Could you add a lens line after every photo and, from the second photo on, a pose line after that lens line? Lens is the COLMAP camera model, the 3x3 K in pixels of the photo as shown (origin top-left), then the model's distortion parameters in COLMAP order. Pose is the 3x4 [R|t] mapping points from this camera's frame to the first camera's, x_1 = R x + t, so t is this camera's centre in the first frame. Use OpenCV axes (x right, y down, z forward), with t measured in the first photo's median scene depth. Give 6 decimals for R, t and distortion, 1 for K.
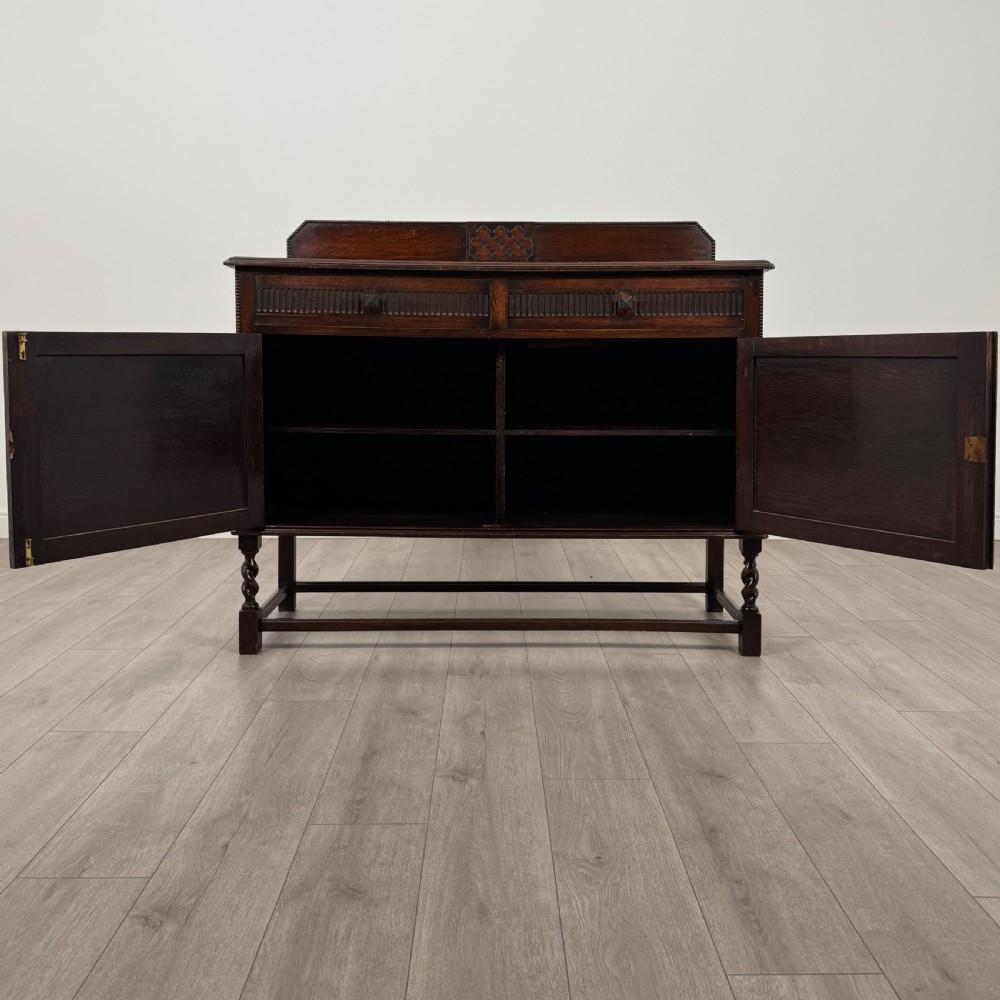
lens RADIAL K [[1035.9, 0, 489.1], [0, 1035.9, 391.9], [0, 0, 1]] dist [0.109313, 0.005520]
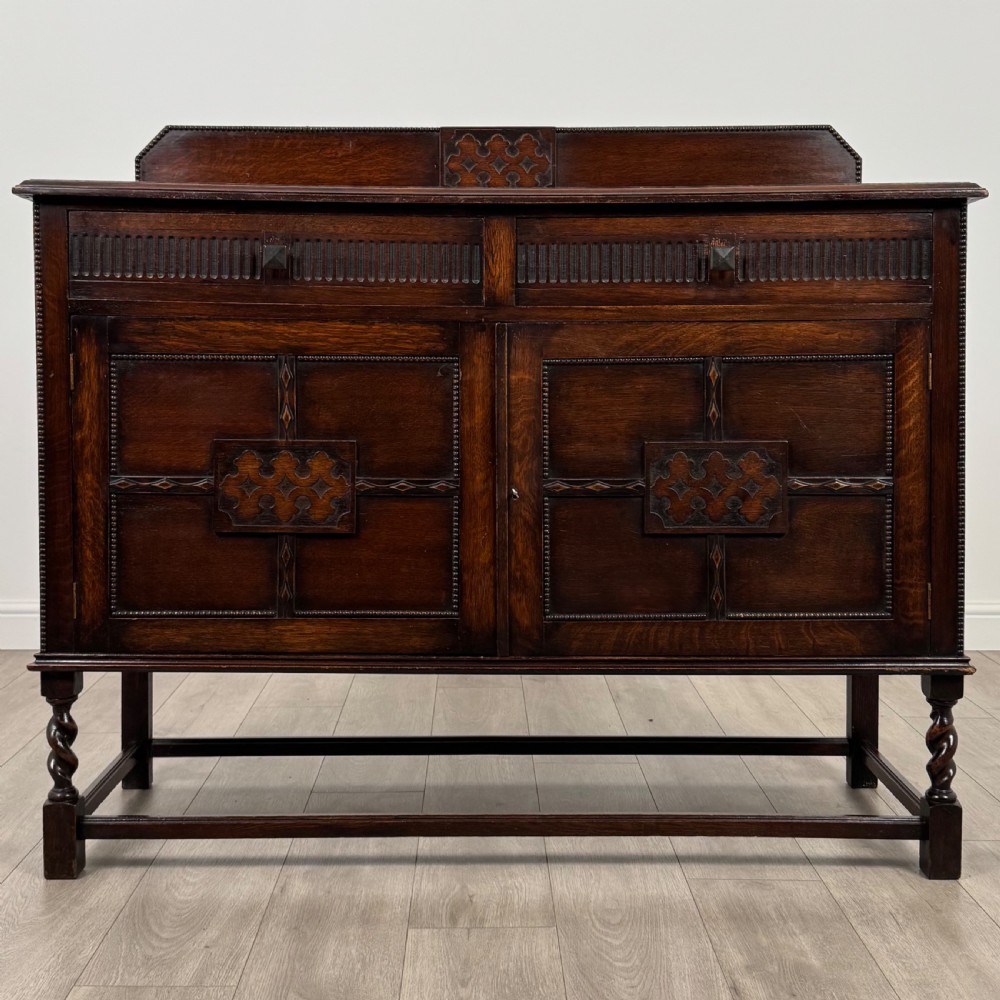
lens RADIAL K [[1415.6, 0, 477.0], [0, 1415.6, 409.9], [0, 0, 1]] dist [0.150787, -0.353513]
pose [[0.999996, -0.002911, 0.000366, -0.002955], [0.002911, 0.999996, -0.000218, -0.003451], [-0.000365, 0.000219, 1.000000, 0.221820]]
